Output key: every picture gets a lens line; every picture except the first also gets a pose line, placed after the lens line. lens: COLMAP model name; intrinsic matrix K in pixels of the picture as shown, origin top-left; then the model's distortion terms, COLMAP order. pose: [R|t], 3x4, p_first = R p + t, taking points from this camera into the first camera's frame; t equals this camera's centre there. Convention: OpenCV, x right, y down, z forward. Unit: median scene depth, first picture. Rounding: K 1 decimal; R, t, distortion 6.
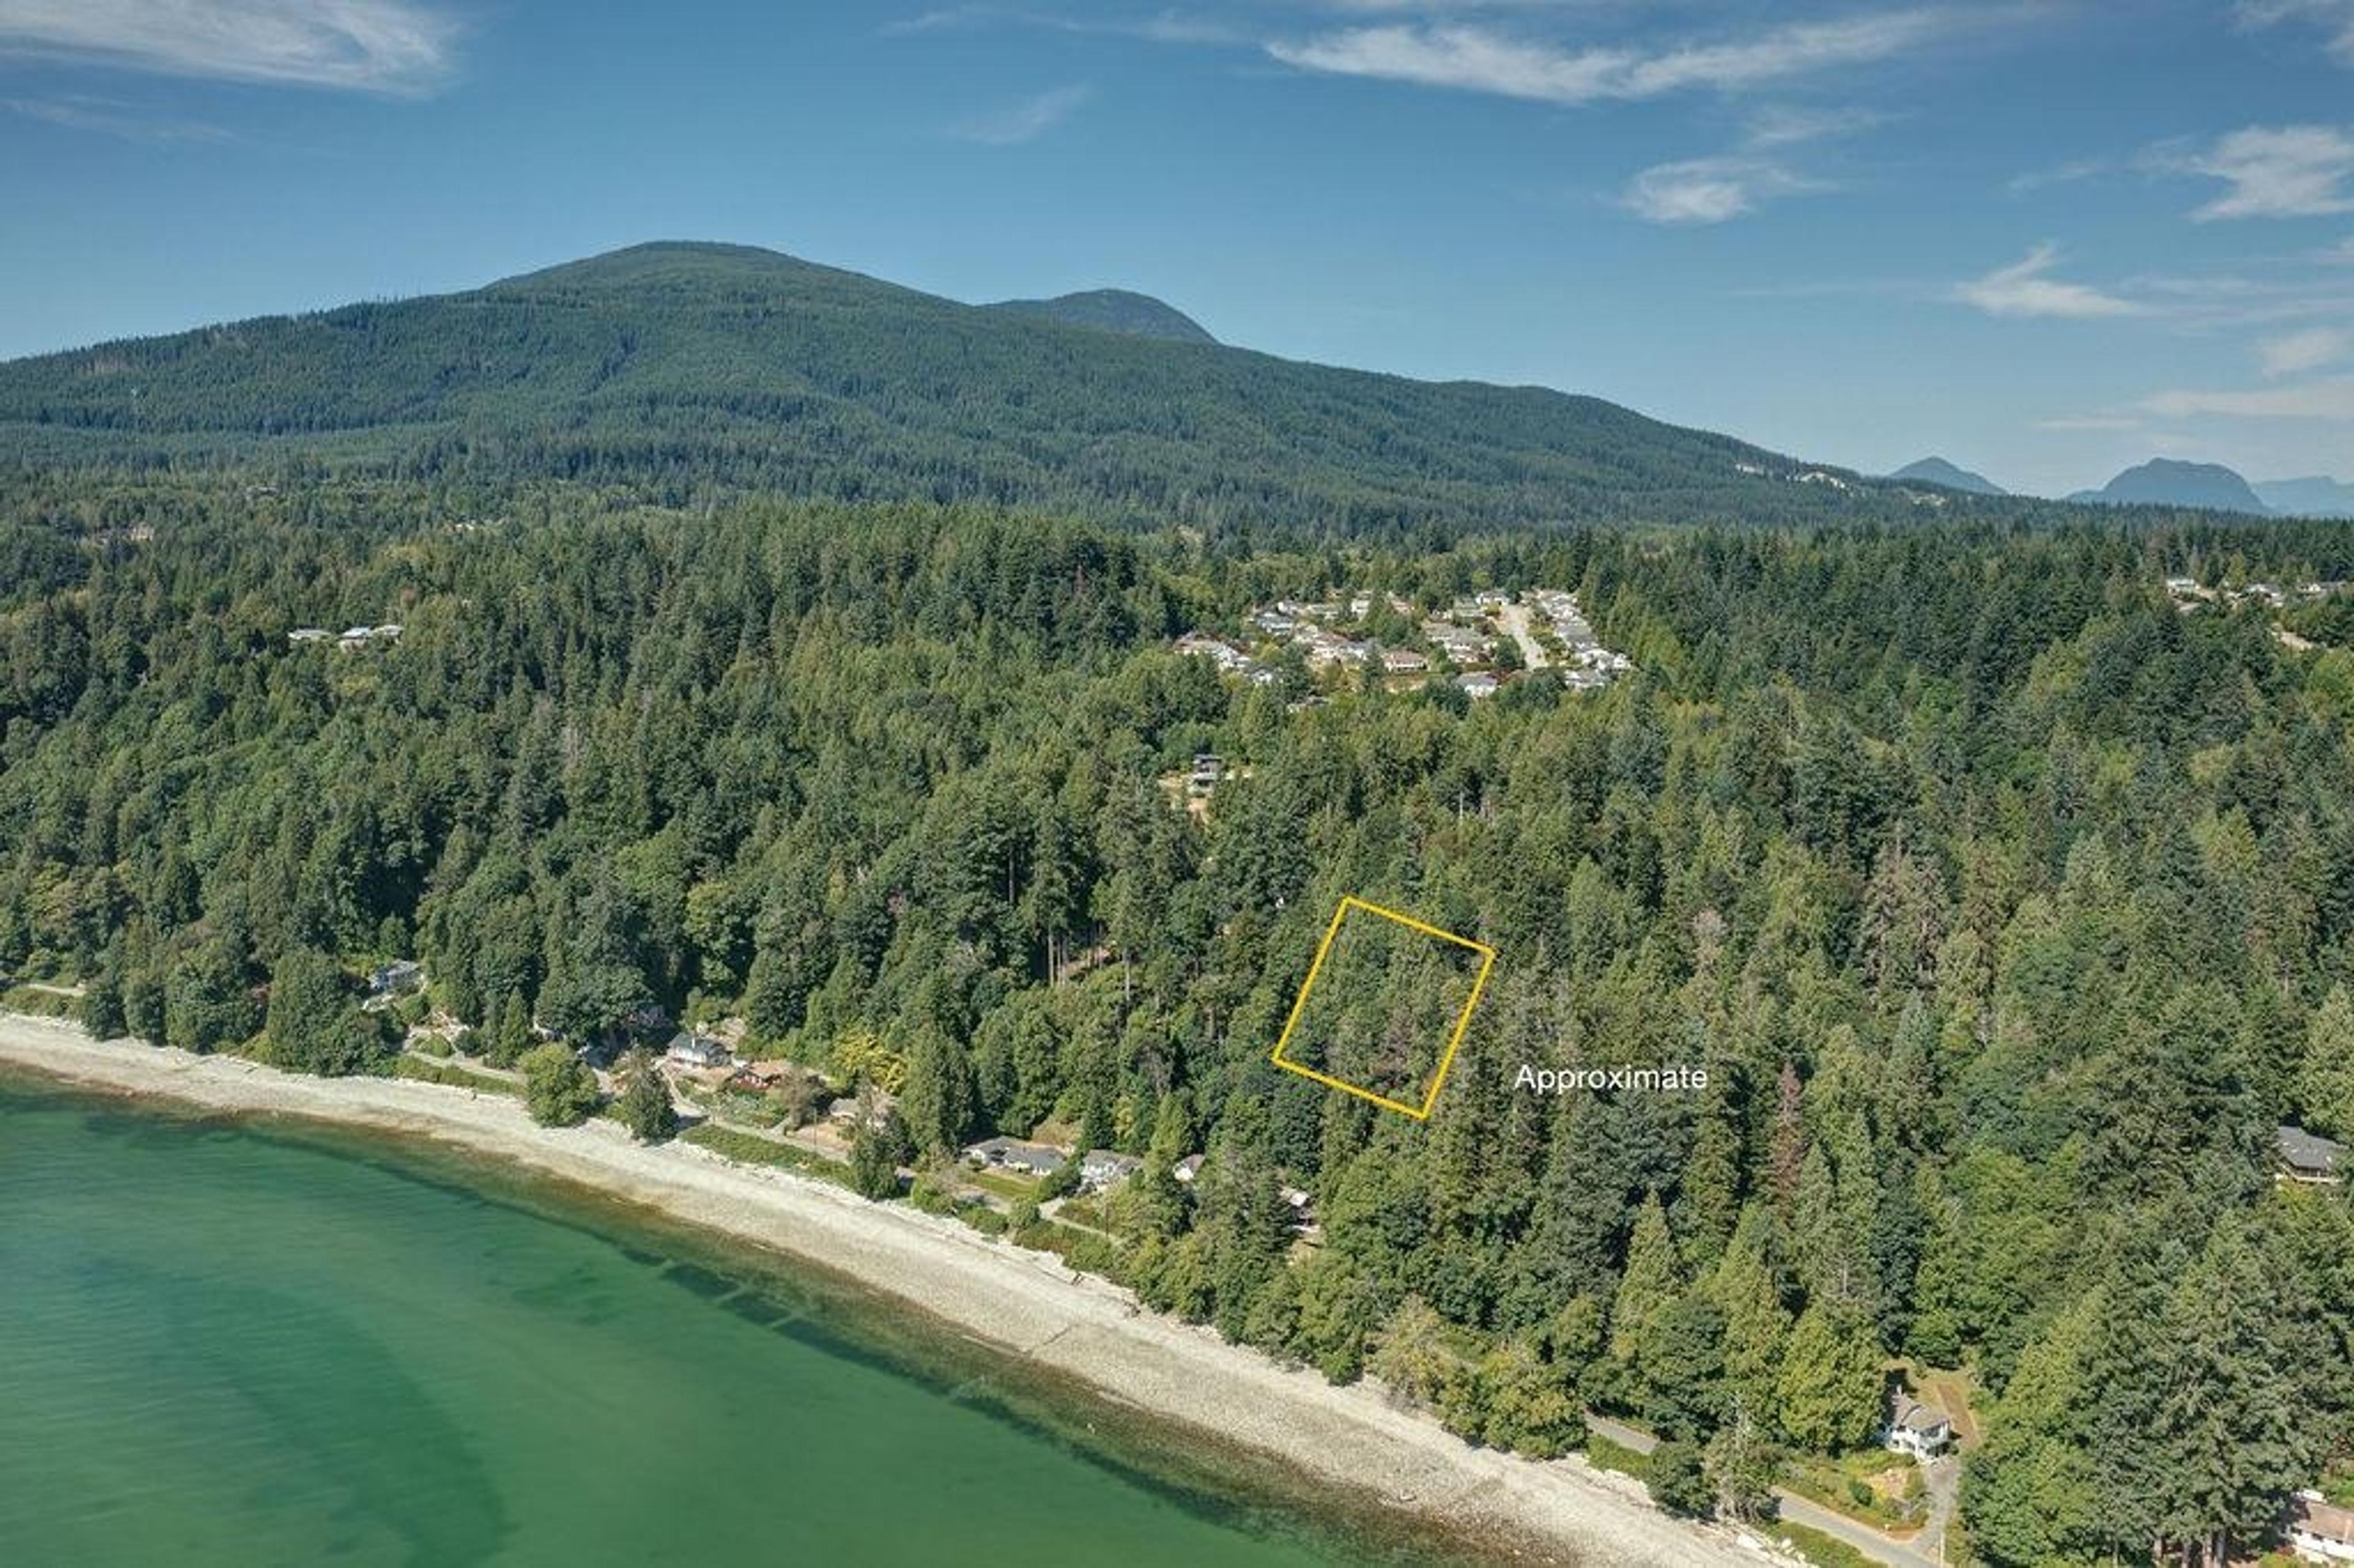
lens RADIAL K [[1872.0, 0, 1177.0], [0, 1872.0, 784.0], [0, 0, 1]] dist [-0.007330, 0.007203]
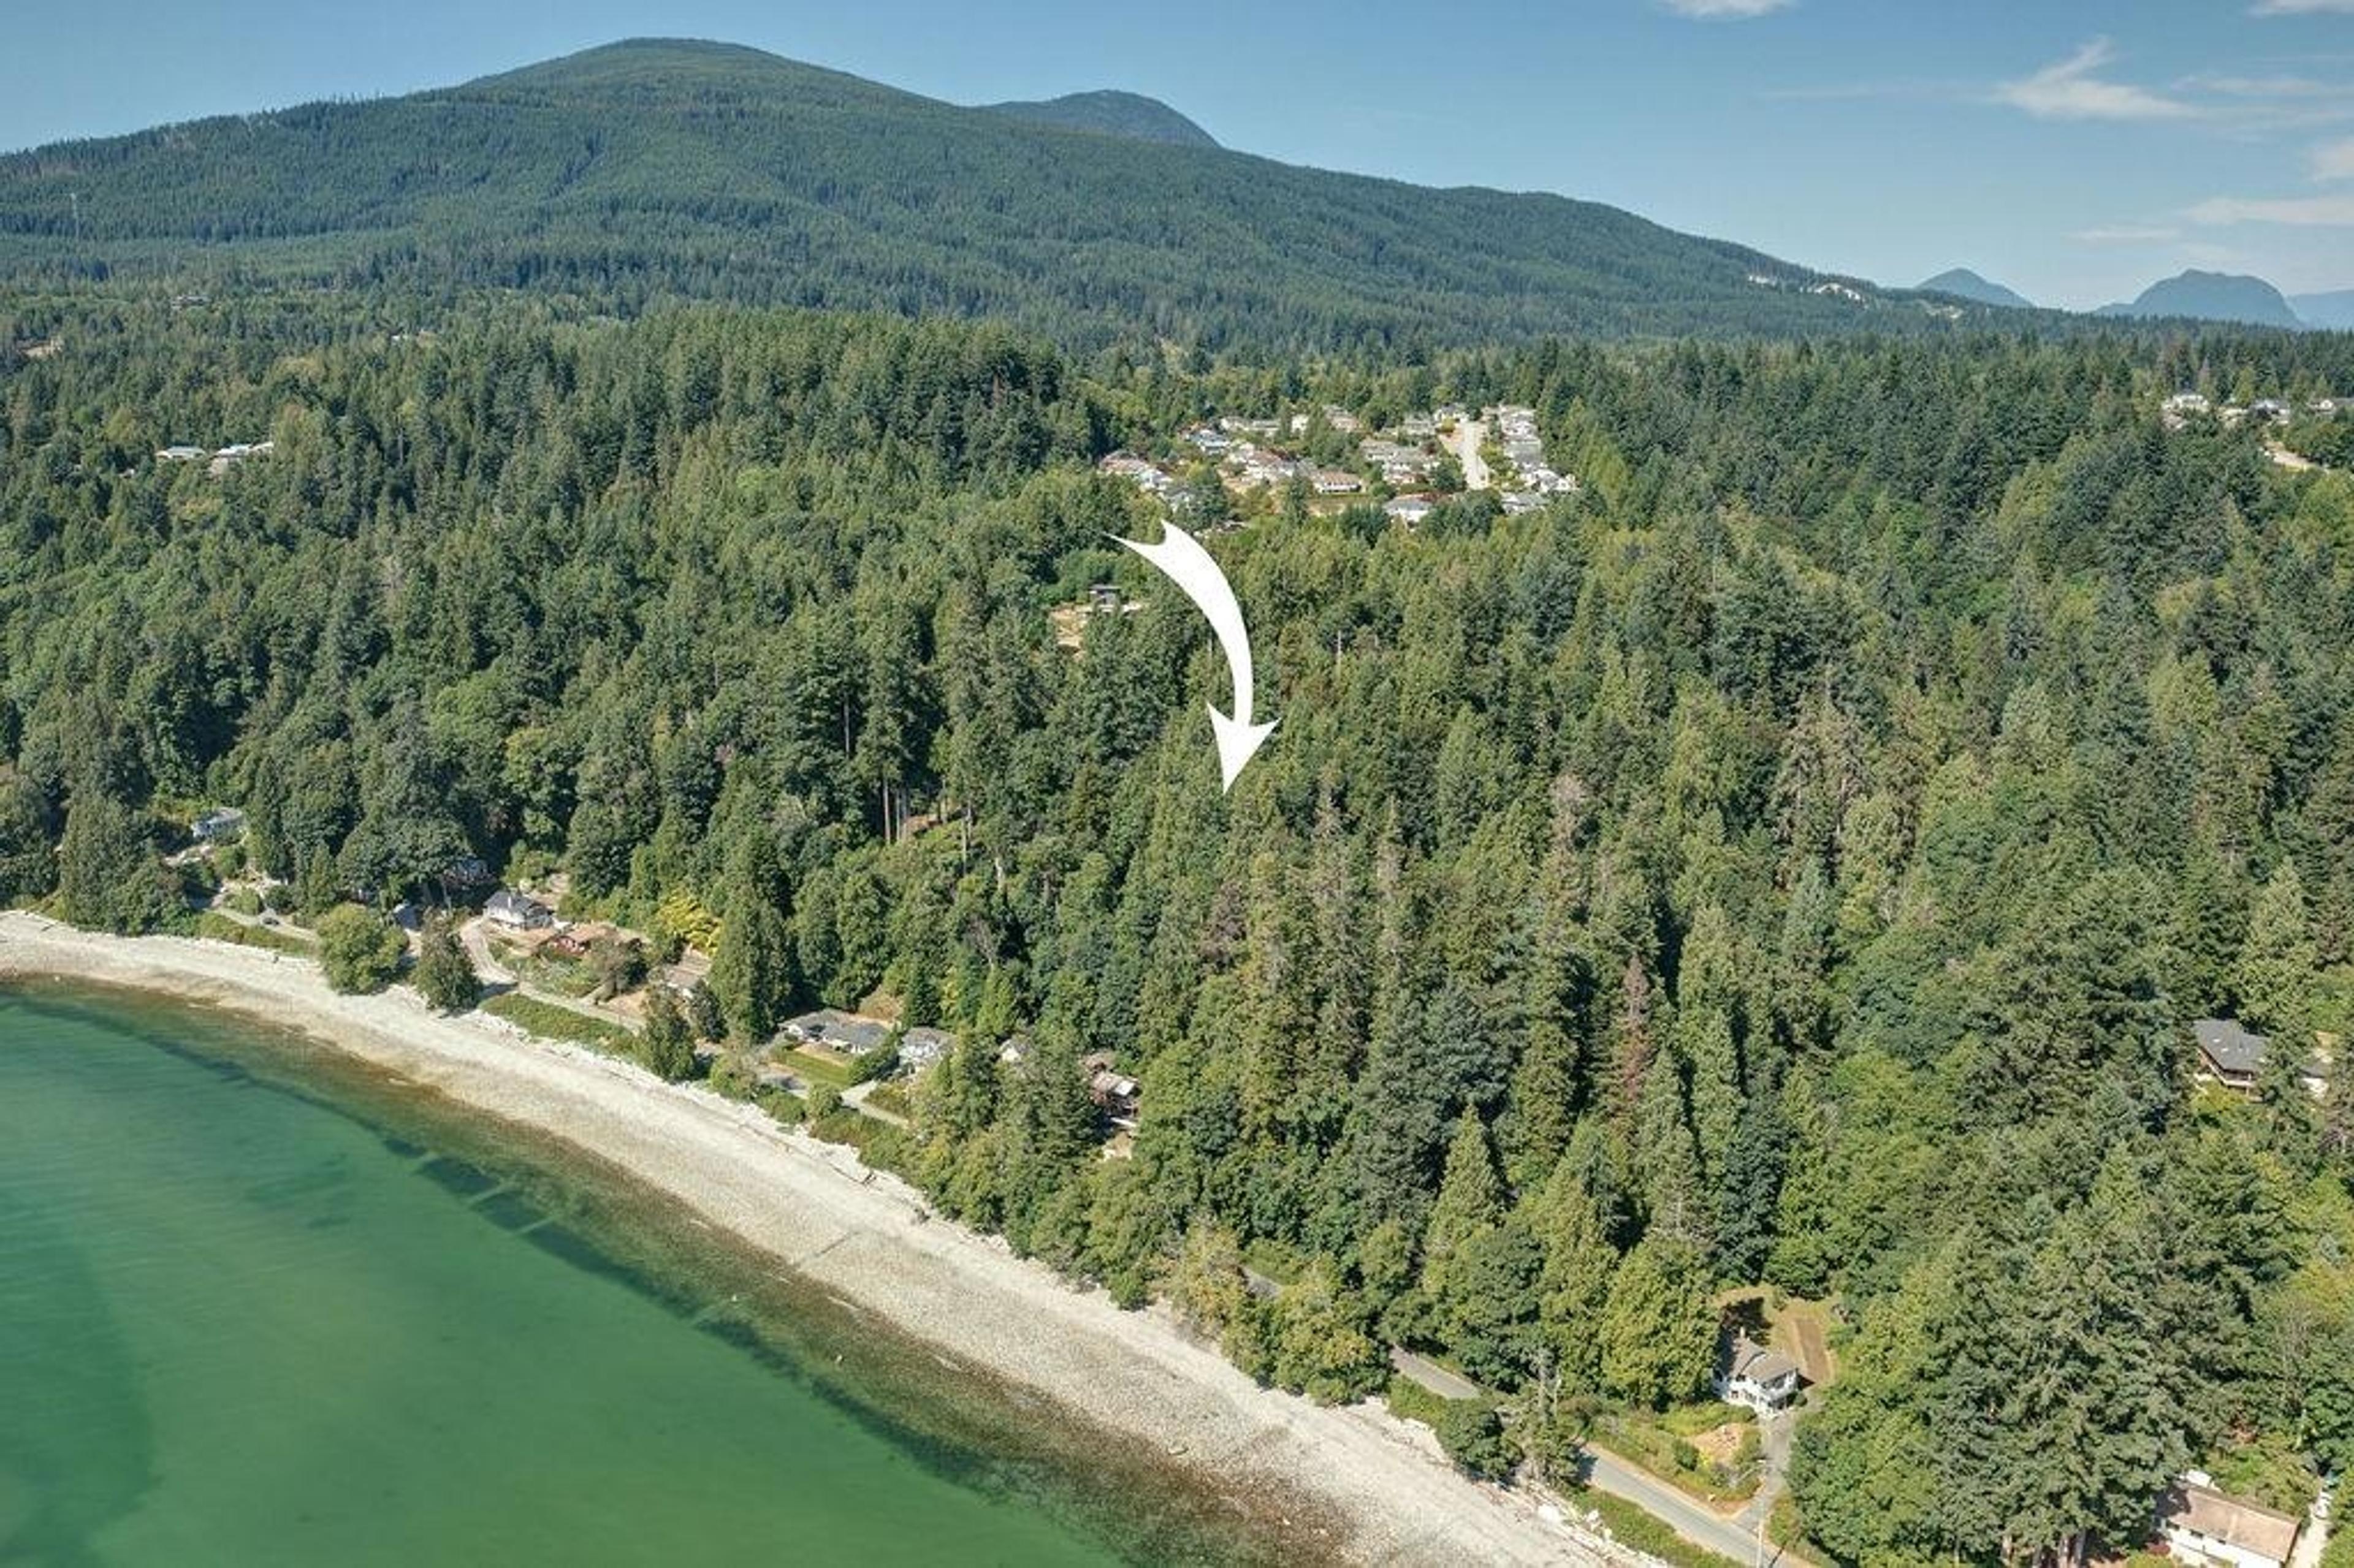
lens RADIAL K [[1872.0, 0, 1177.0], [0, 1872.0, 784.0], [0, 0, 1]] dist [-0.007330, 0.007203]
pose [[0.999984, 0.002039, -0.005314, 0.079711], [-0.001522, 0.995425, 0.095537, -0.008548], [0.005484, -0.095527, 0.995412, 0.097380]]
